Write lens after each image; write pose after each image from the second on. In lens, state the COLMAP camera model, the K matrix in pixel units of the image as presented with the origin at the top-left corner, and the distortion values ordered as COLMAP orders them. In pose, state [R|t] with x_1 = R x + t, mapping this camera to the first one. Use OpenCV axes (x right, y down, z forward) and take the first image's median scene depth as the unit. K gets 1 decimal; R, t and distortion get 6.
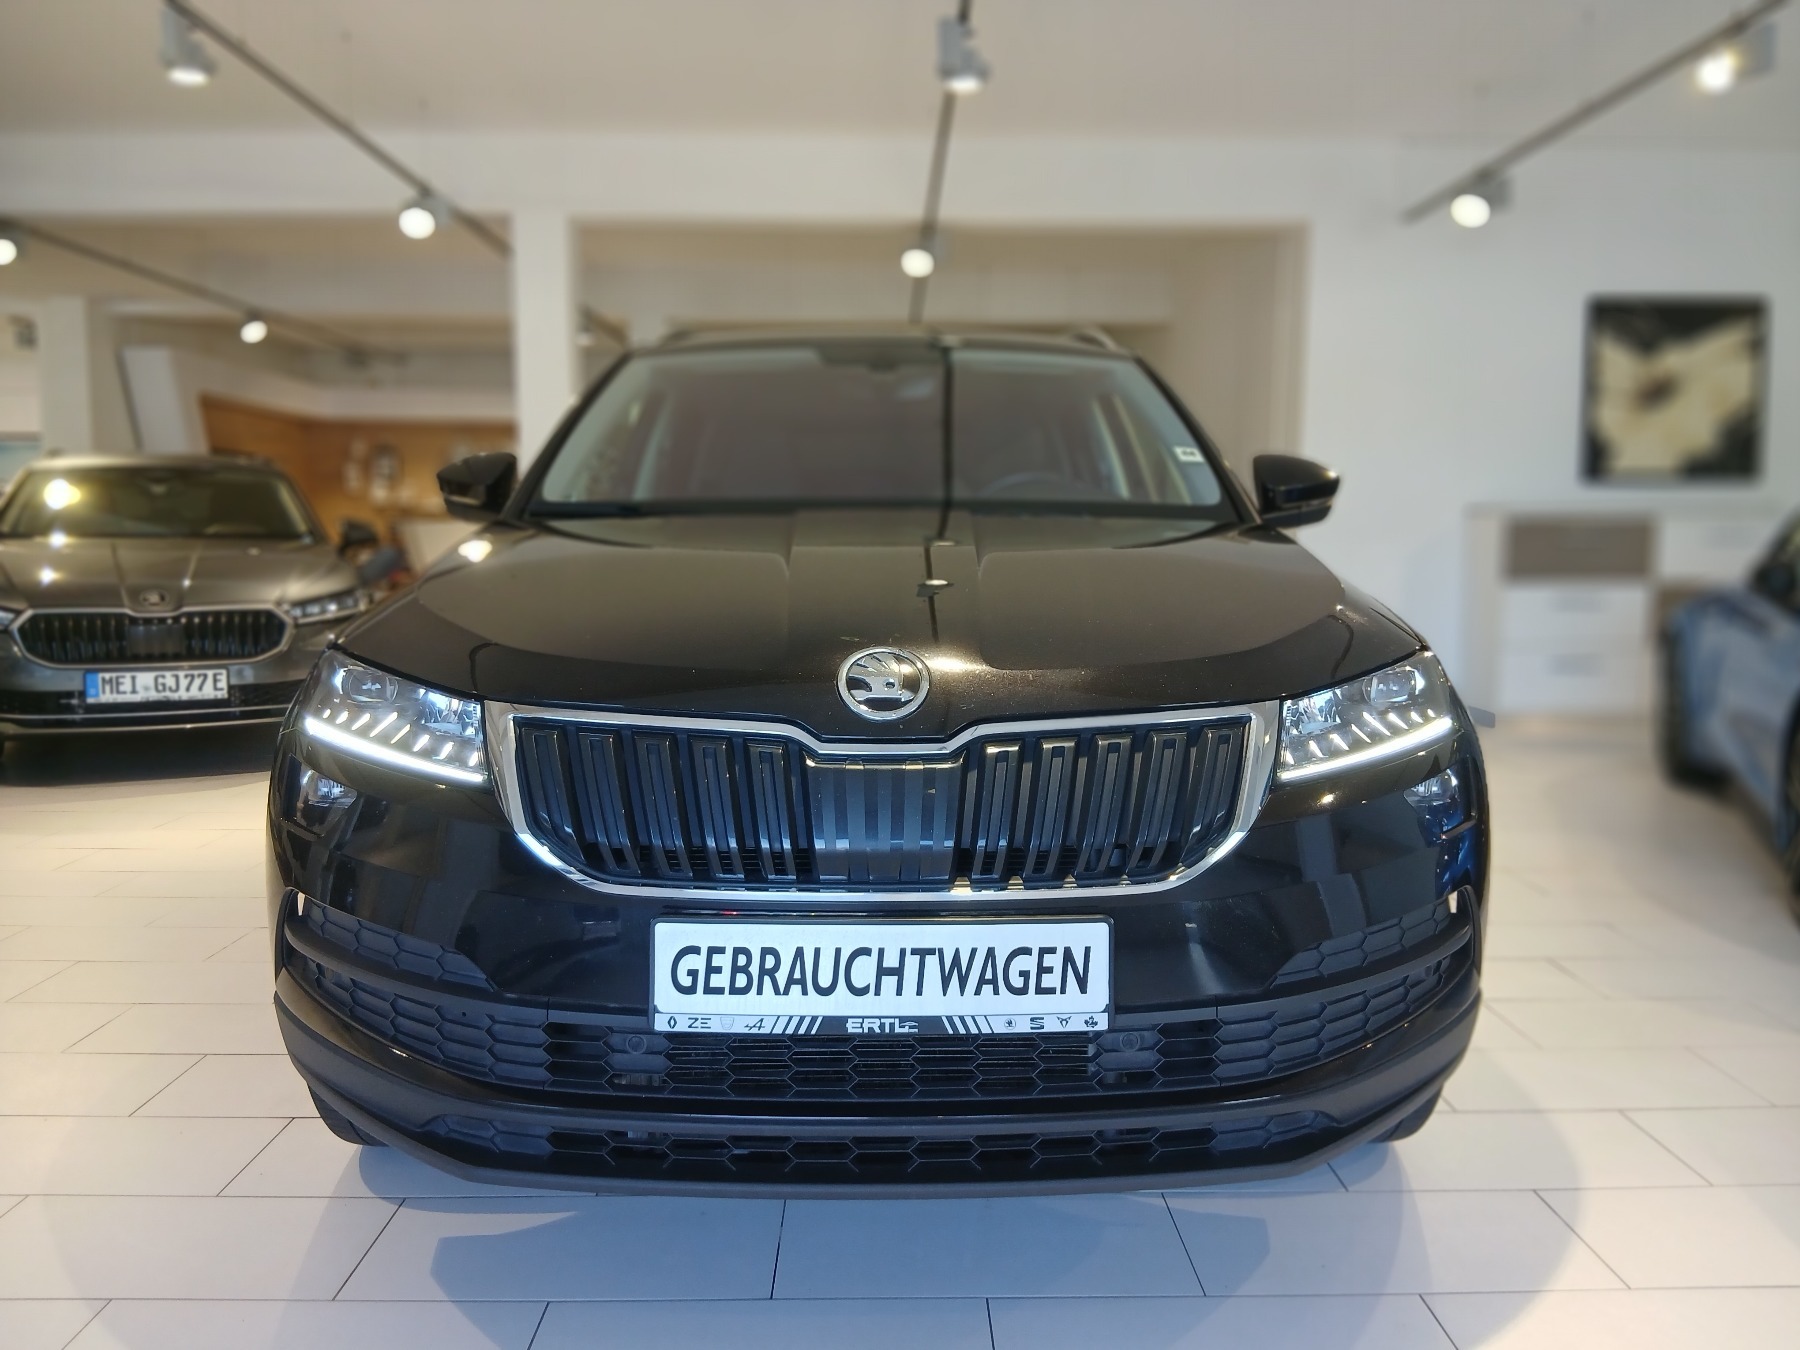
lens RADIAL K [[1364.5, 0, 900.0], [0, 1364.5, 675.0], [0, 0, 1]] dist [0.129714, -0.257990]
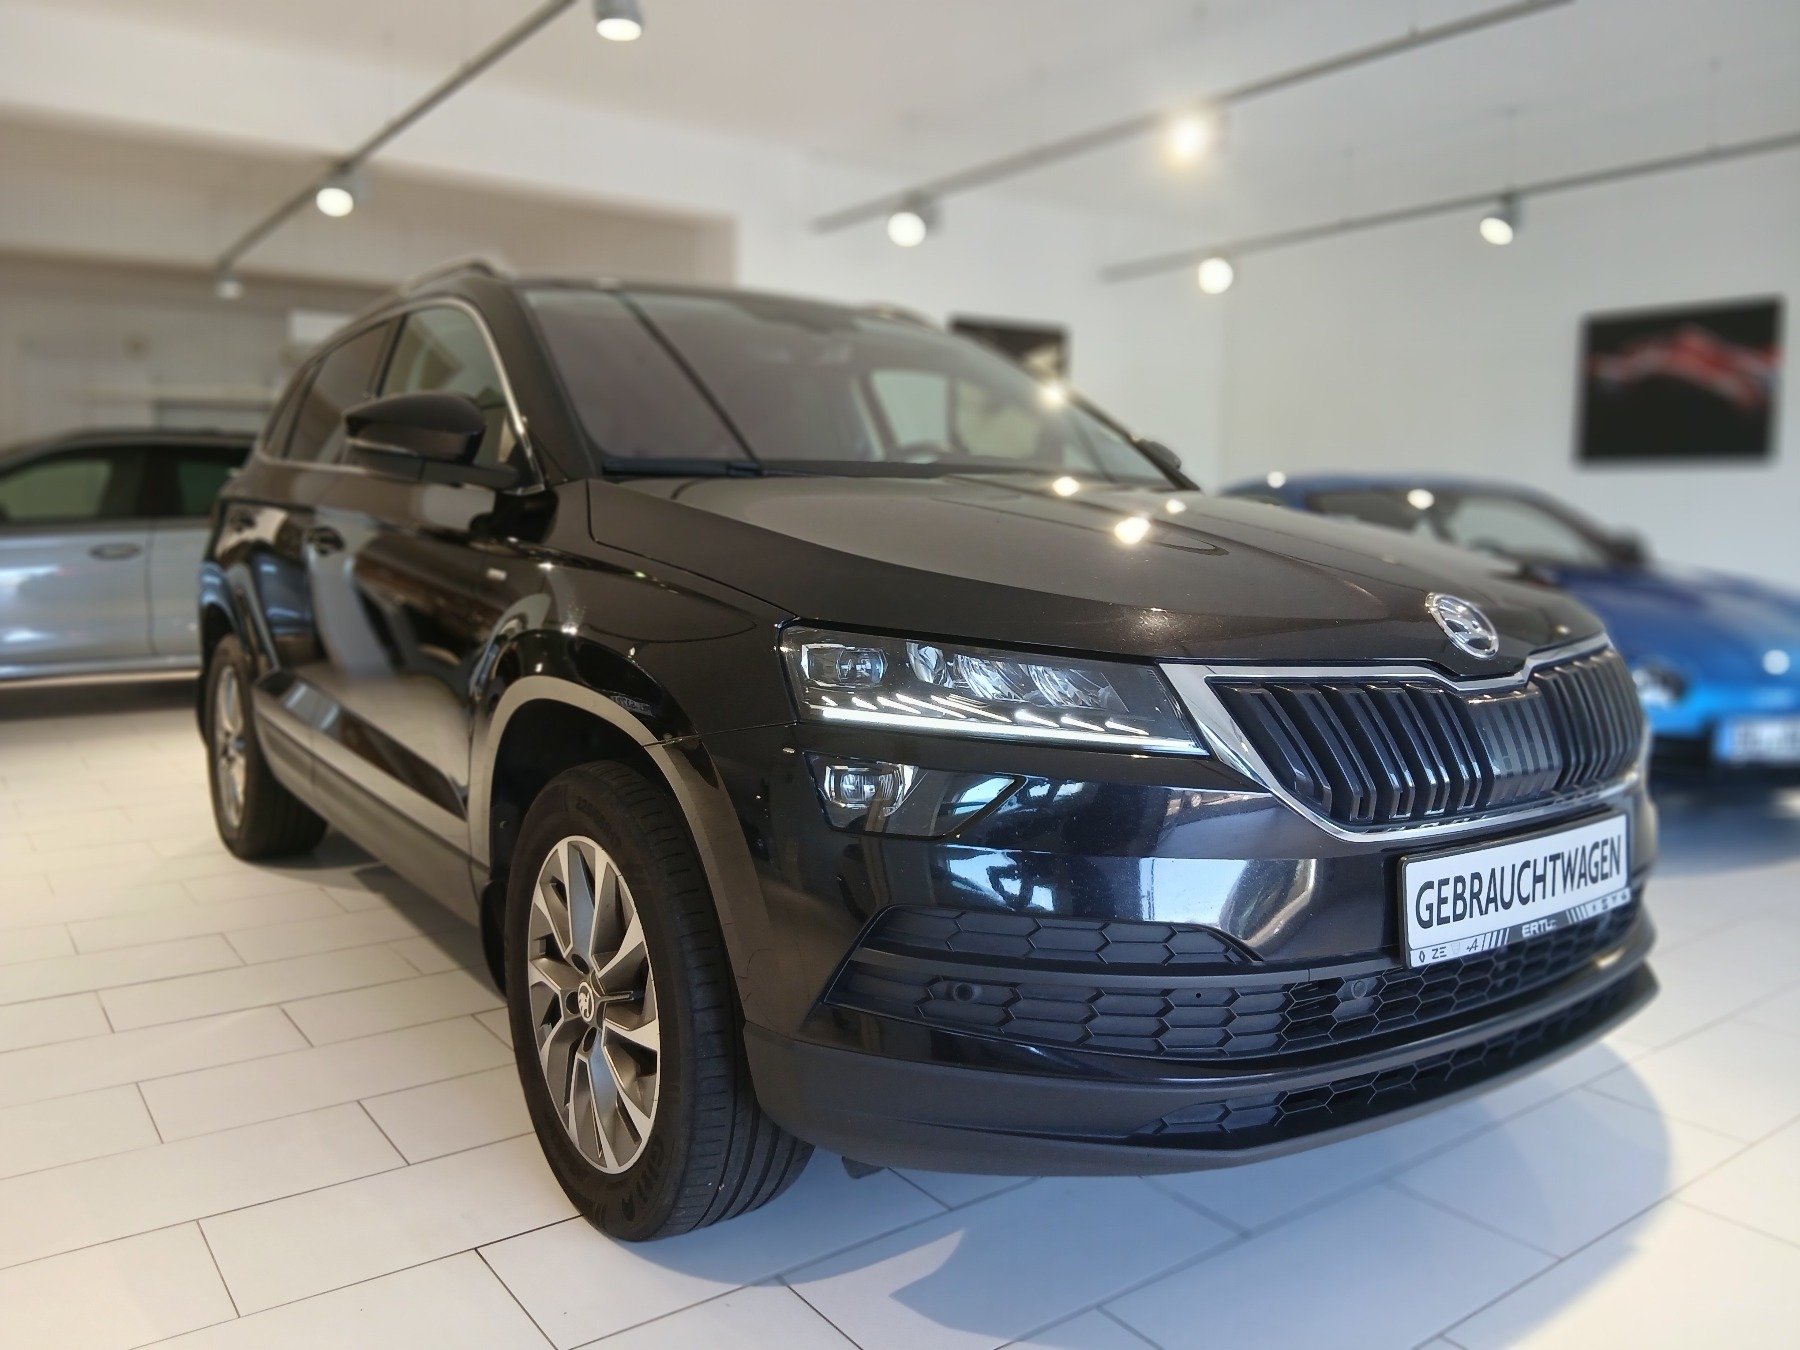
lens RADIAL K [[1364.5, 0, 900.0], [0, 1364.5, 675.0], [0, 0, 1]] dist [0.129714, -0.257990]
pose [[0.815384, -0.059243, 0.575882, -1.076369], [0.054472, 0.998188, 0.025561, -0.008228], [-0.576353, 0.010528, 0.817133, 0.370787]]
